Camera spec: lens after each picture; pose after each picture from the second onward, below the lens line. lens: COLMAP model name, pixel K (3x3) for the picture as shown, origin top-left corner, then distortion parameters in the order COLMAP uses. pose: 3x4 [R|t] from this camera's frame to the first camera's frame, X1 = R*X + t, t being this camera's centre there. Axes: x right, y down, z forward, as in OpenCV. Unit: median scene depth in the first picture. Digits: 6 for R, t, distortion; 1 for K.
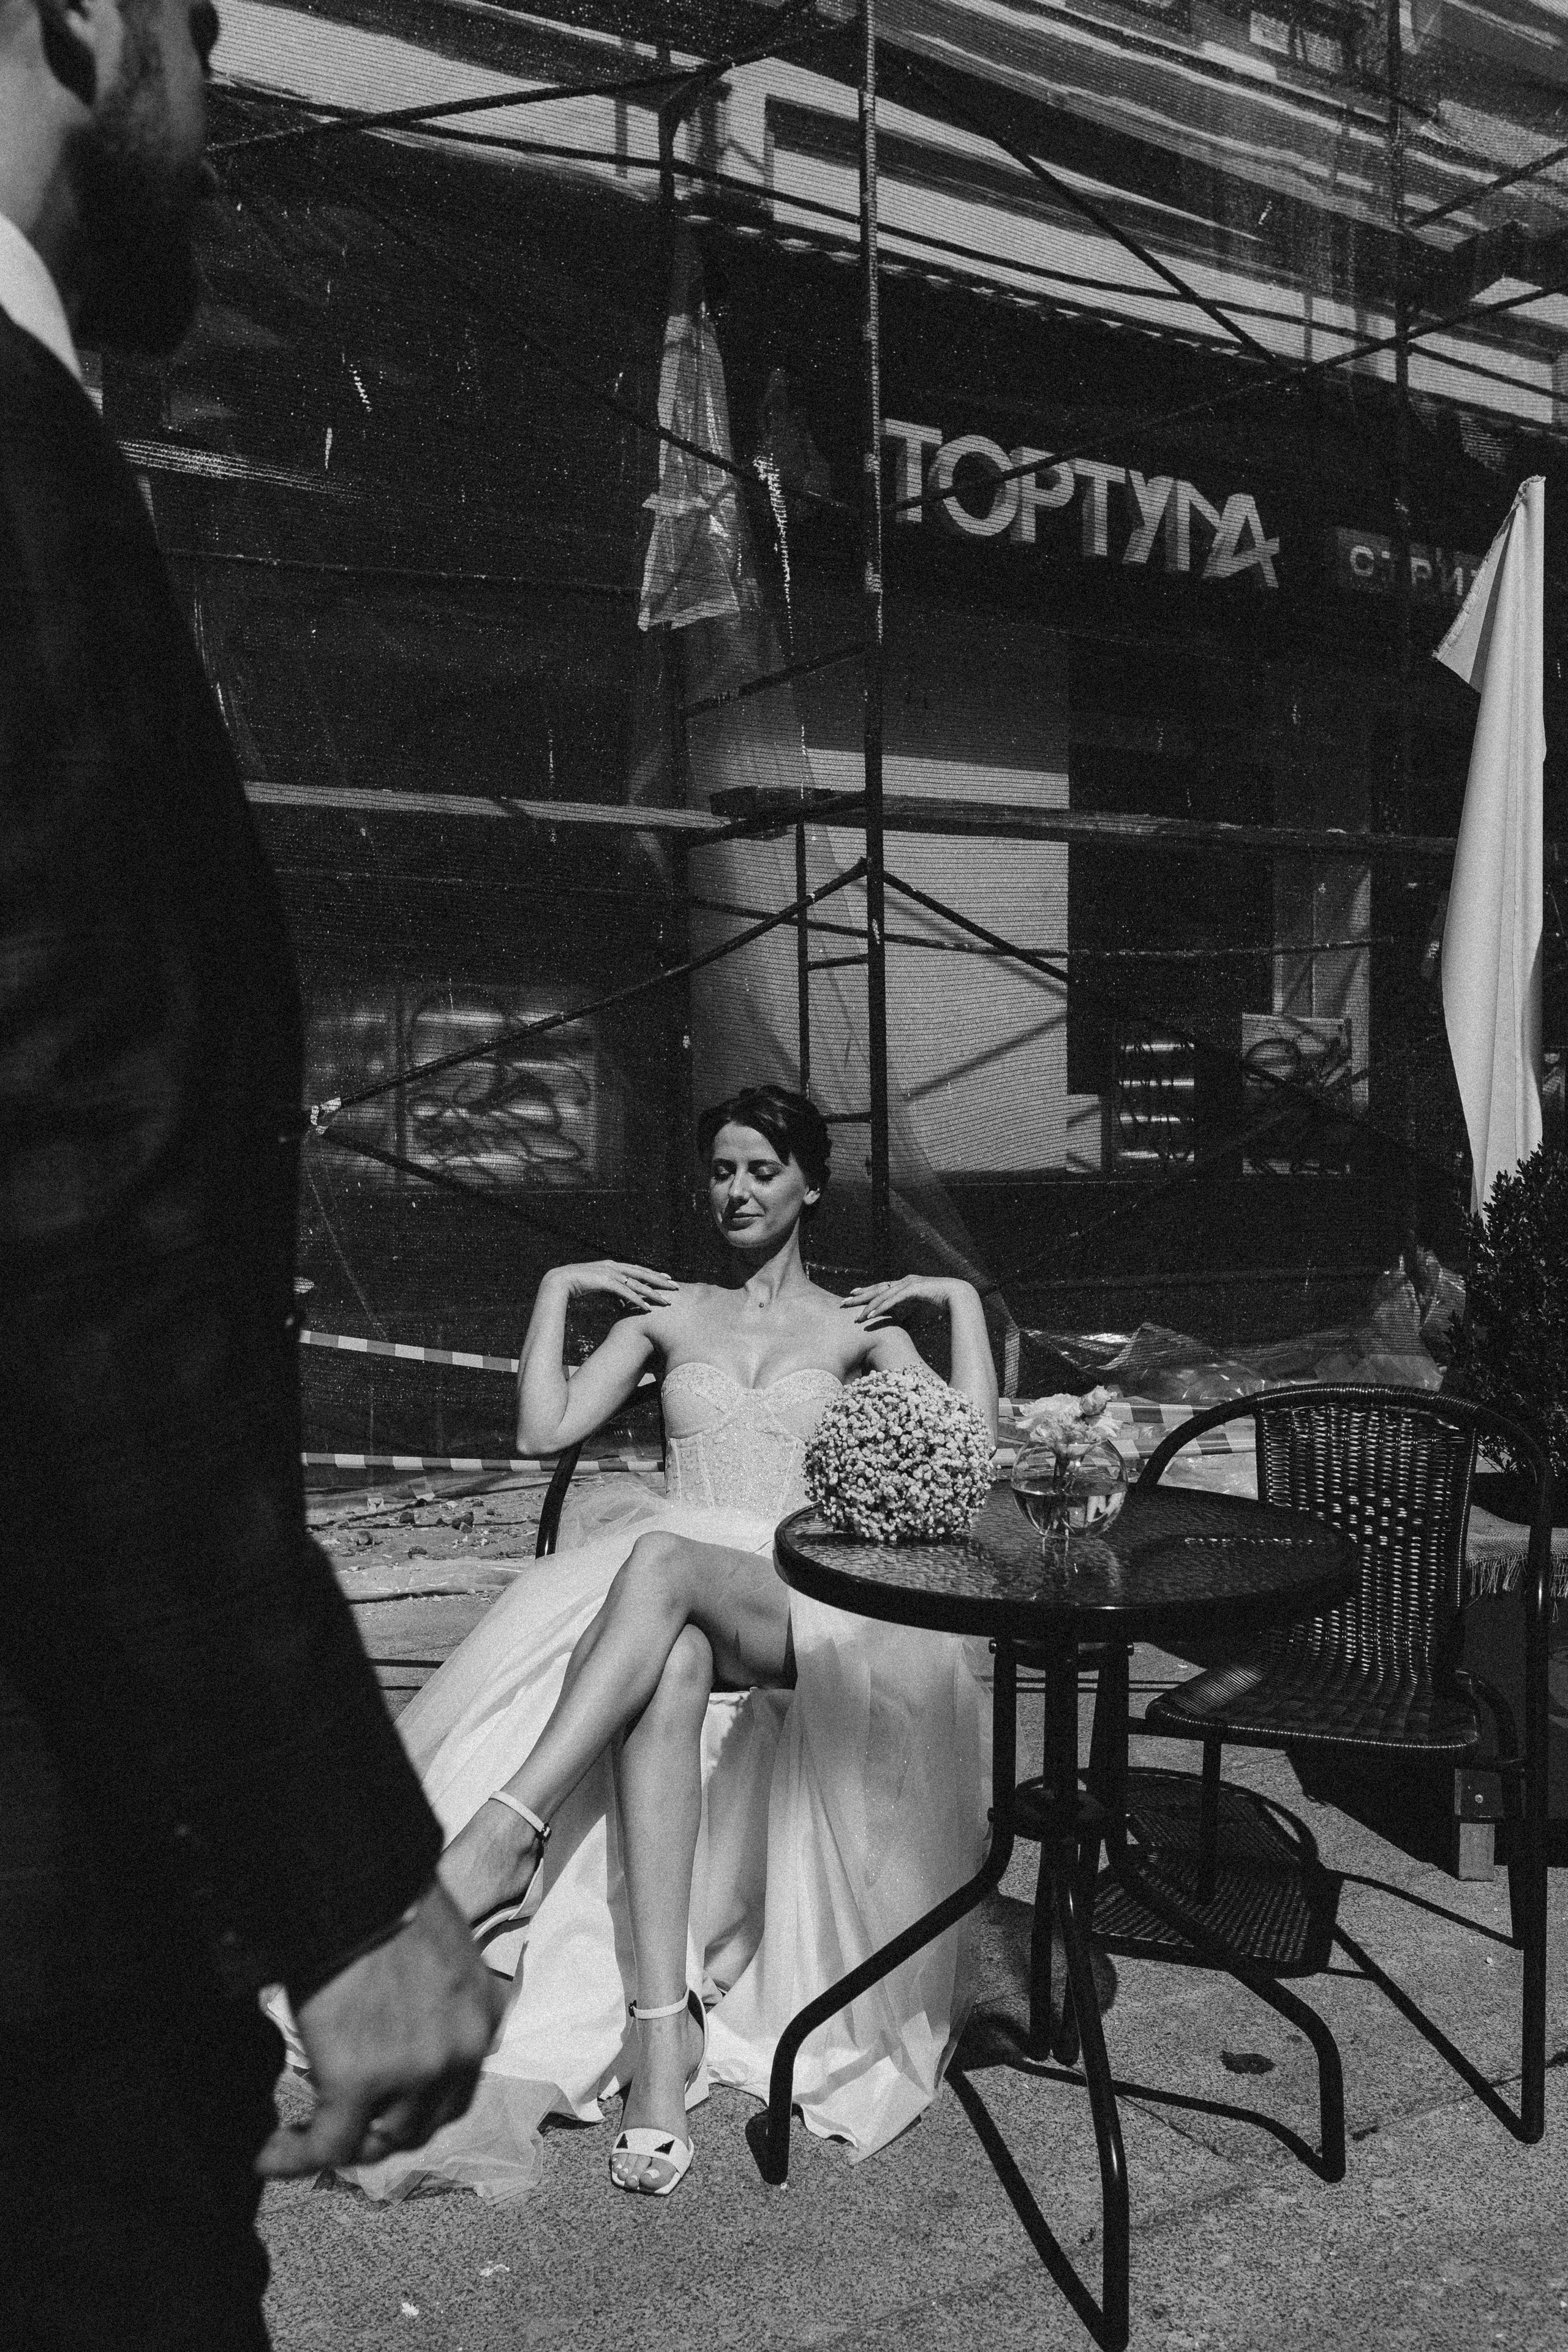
lens RADIAL K [[2042.1, 0, 840.9], [0, 2042.1, 1176.2], [0, 0, 1]] dist [0.004226, -0.008344]
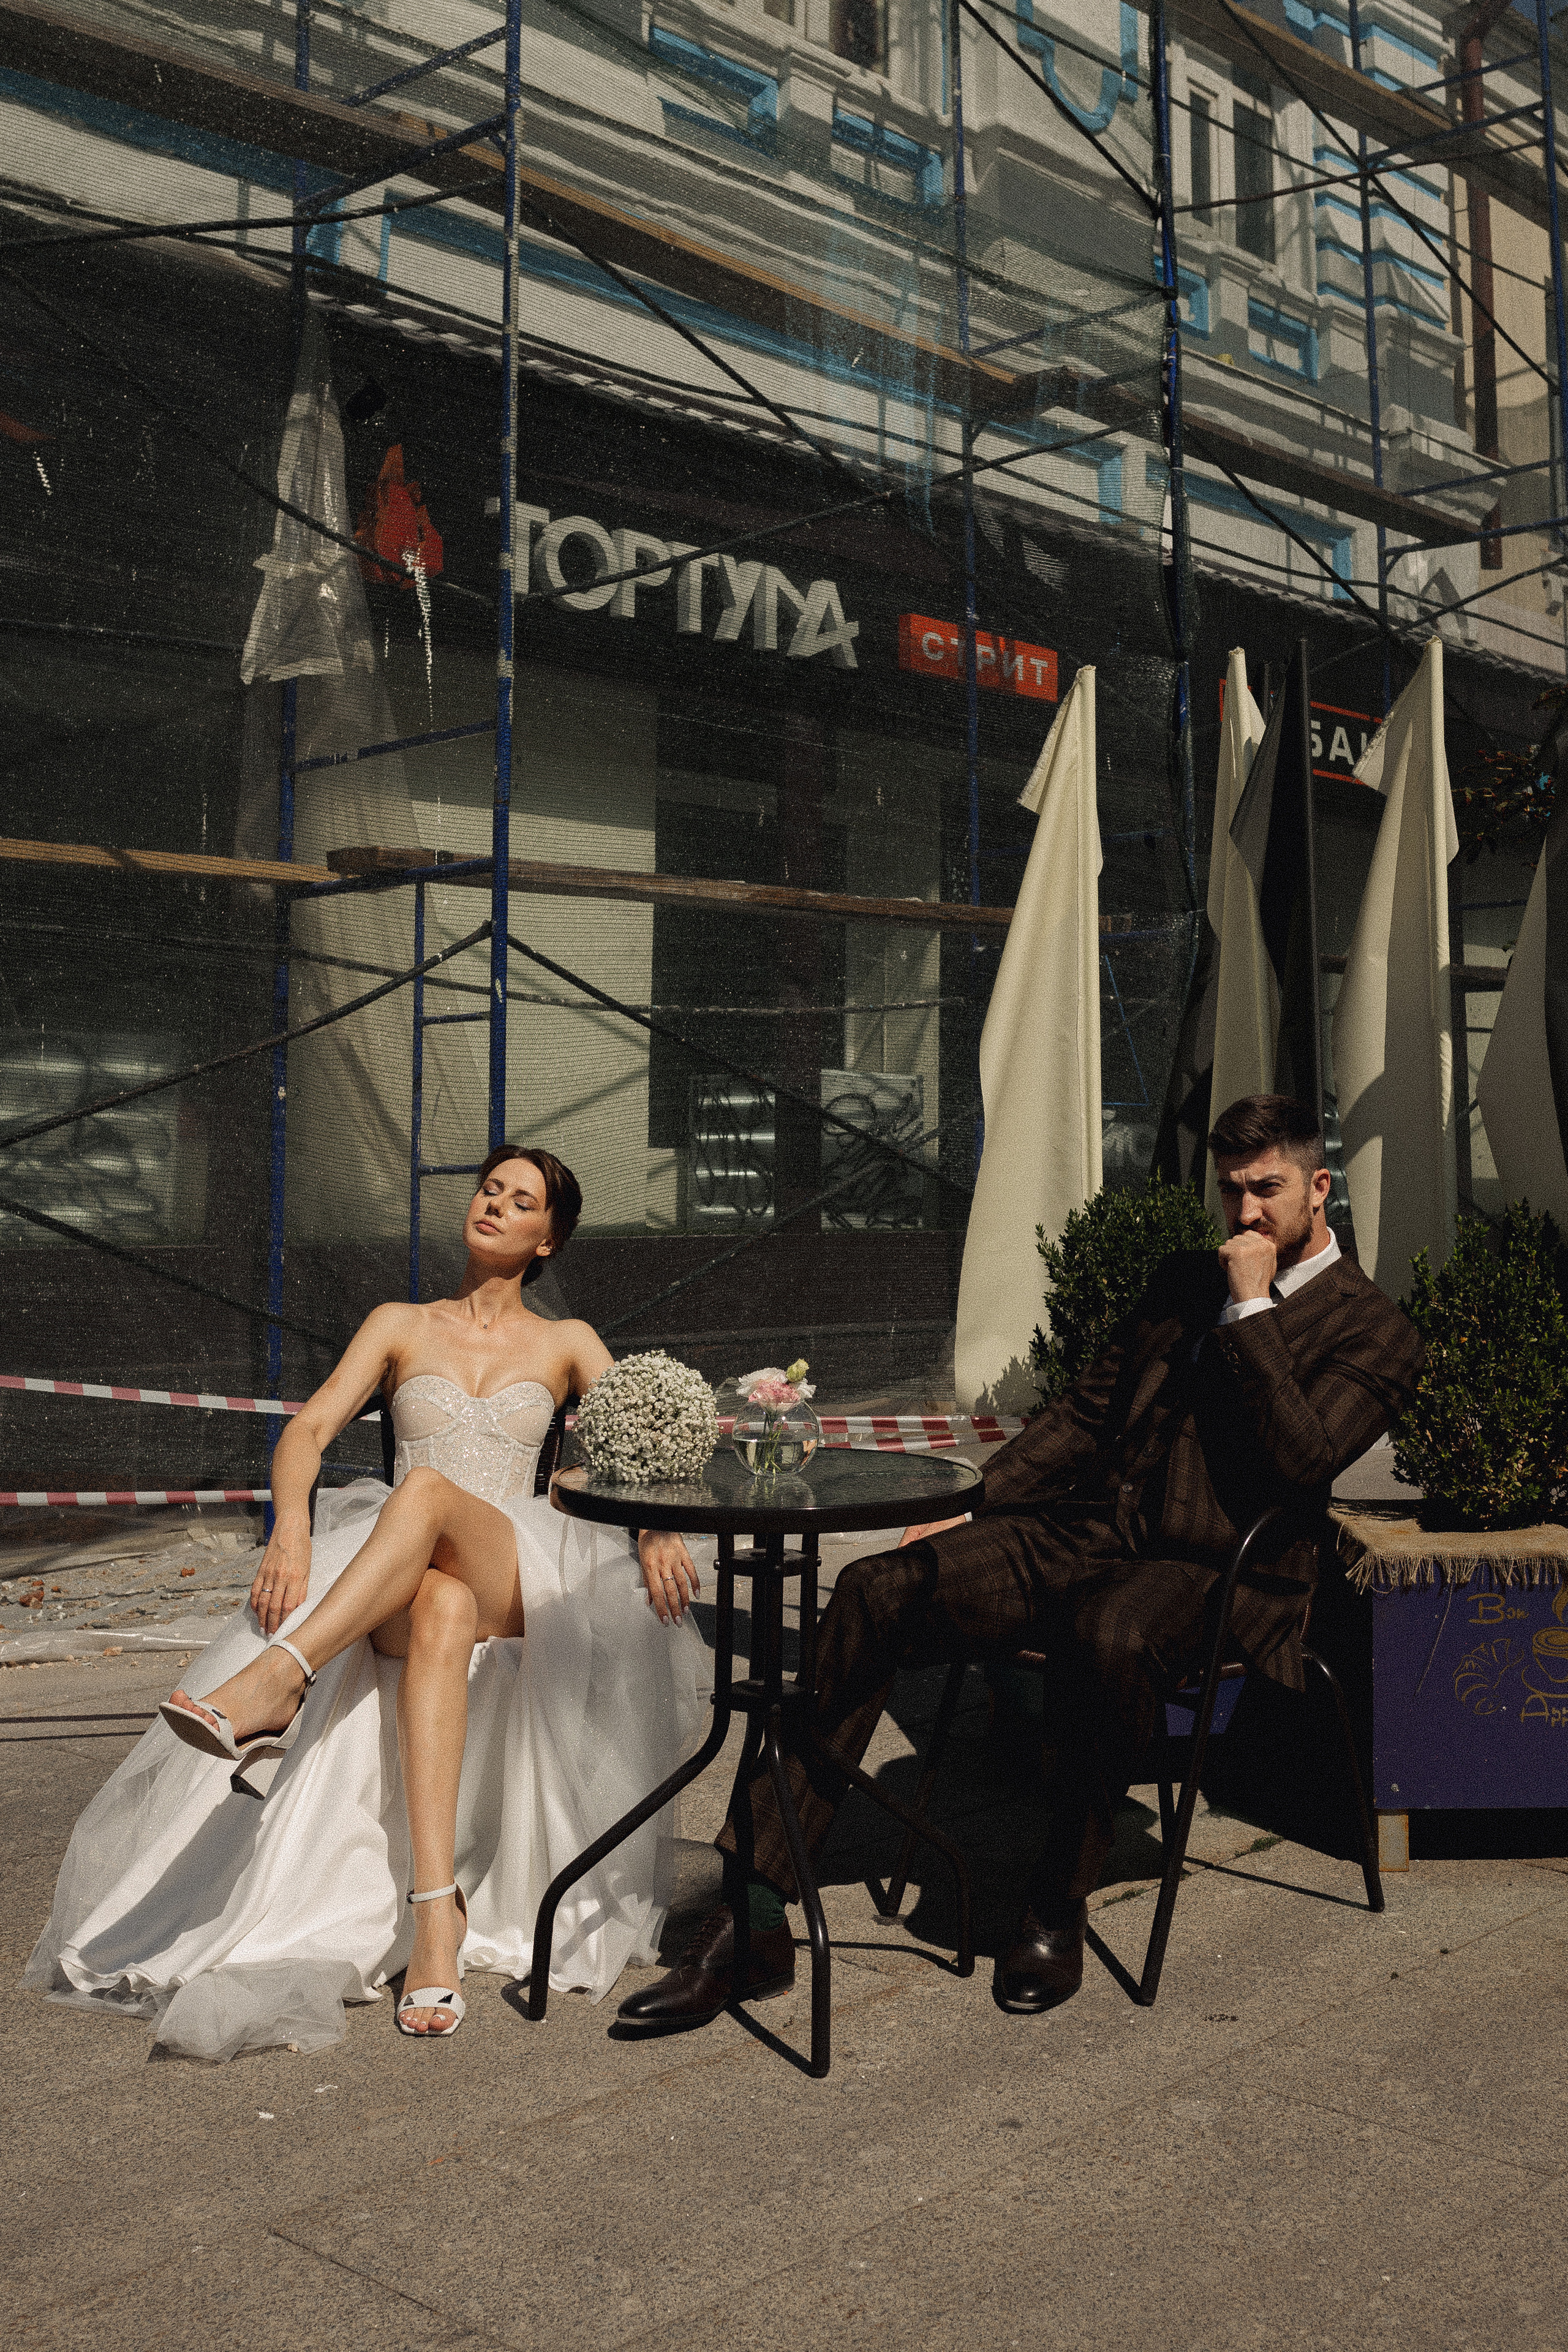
lens RADIAL K [[2428.2, 0, 1000.8], [0, 2428.2, 862.2], [0, 0, 1]] dist [-0.001140, -0.008768]
pose [[0.957951, 0.036751, 0.284567, -0.082954], [0.008534, 0.987676, -0.156283, 0.010925], [-0.286804, 0.152139, 0.945832, -0.236255]]
